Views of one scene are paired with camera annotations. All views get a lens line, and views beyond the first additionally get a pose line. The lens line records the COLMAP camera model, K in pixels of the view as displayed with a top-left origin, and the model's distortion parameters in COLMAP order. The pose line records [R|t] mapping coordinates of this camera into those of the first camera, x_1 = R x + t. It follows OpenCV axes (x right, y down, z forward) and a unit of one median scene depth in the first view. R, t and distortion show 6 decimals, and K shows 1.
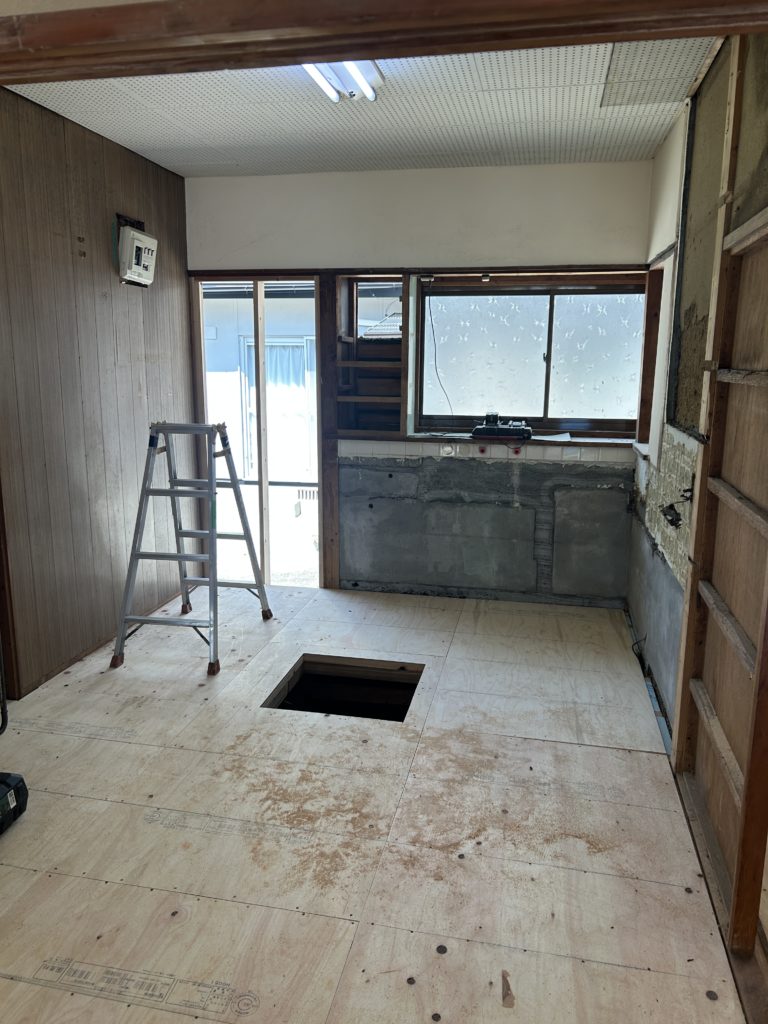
lens RADIAL K [[773.4, 0, 384.0], [0, 773.4, 512.0], [0, 0, 1]] dist [0.034787, -0.035831]
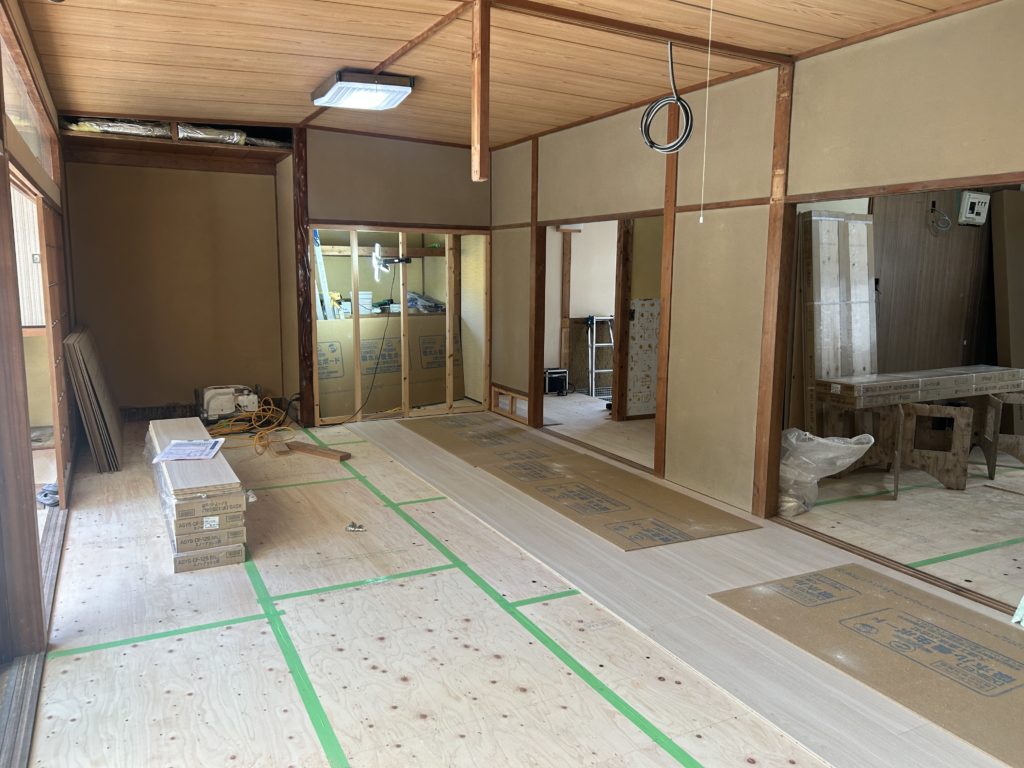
lens RADIAL K [[775.3, 0, 499.1], [0, 775.3, 381.7], [0, 0, 1]] dist [0.031958, -0.029646]
pose [[0.618712, 0.112141, -0.777573, 0.380614], [-0.162750, 0.986584, 0.012785, 0.162875], [0.768575, 0.118640, 0.628663, -0.728640]]
